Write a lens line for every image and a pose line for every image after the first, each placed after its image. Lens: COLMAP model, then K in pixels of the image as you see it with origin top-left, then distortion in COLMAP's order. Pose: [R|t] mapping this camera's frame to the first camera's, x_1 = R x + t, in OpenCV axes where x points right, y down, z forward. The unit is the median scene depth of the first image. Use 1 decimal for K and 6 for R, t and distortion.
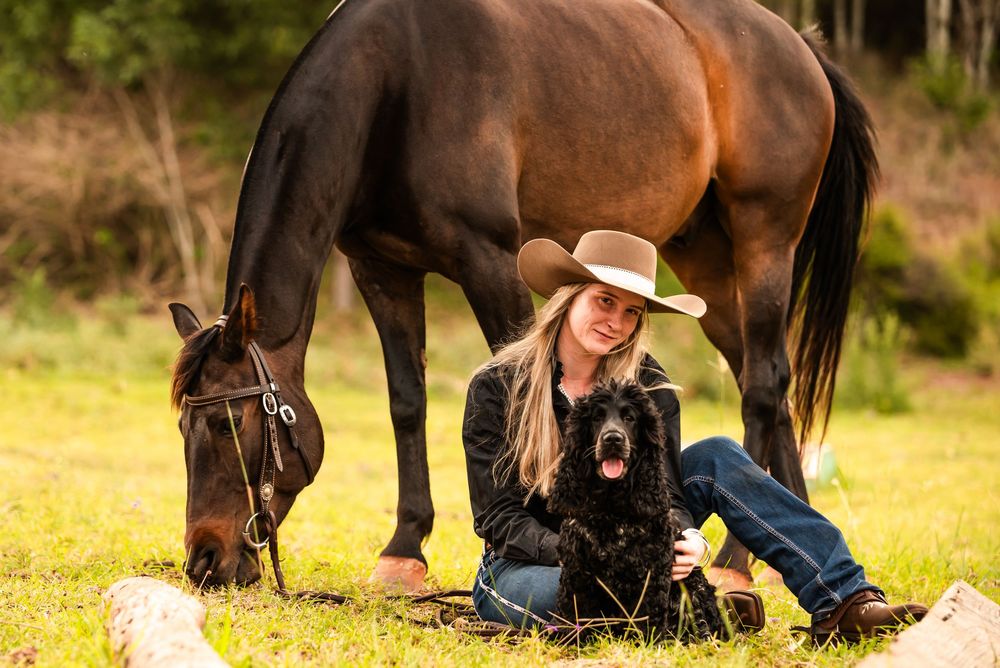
lens RADIAL K [[3916.1, 0, 496.1], [0, 3916.1, 327.1], [0, 0, 1]] dist [0.425330, 0.000000]
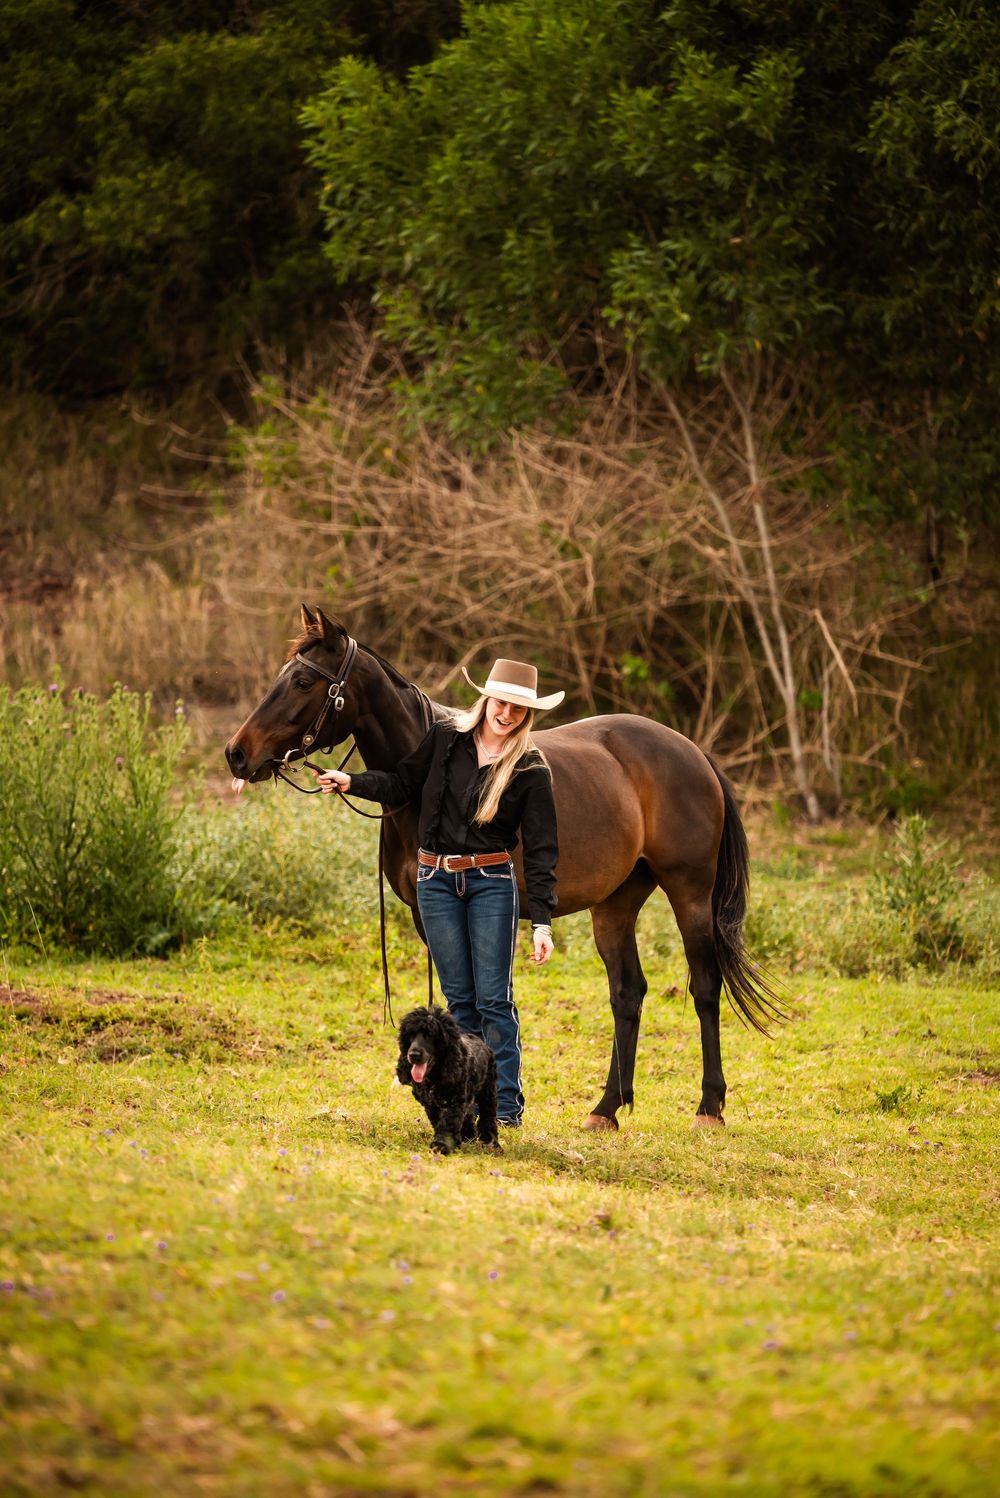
lens RADIAL K [[9410.7, 0, 500.6], [0, 9410.7, 749.5], [0, 0, 1]] dist [2.477512, 0.000000]
pose [[0.992005, 0.008386, -0.125923, 0.042468], [-0.009121, 0.999945, -0.005261, -0.005269], [0.125872, 0.006368, 0.992026, -0.255186]]
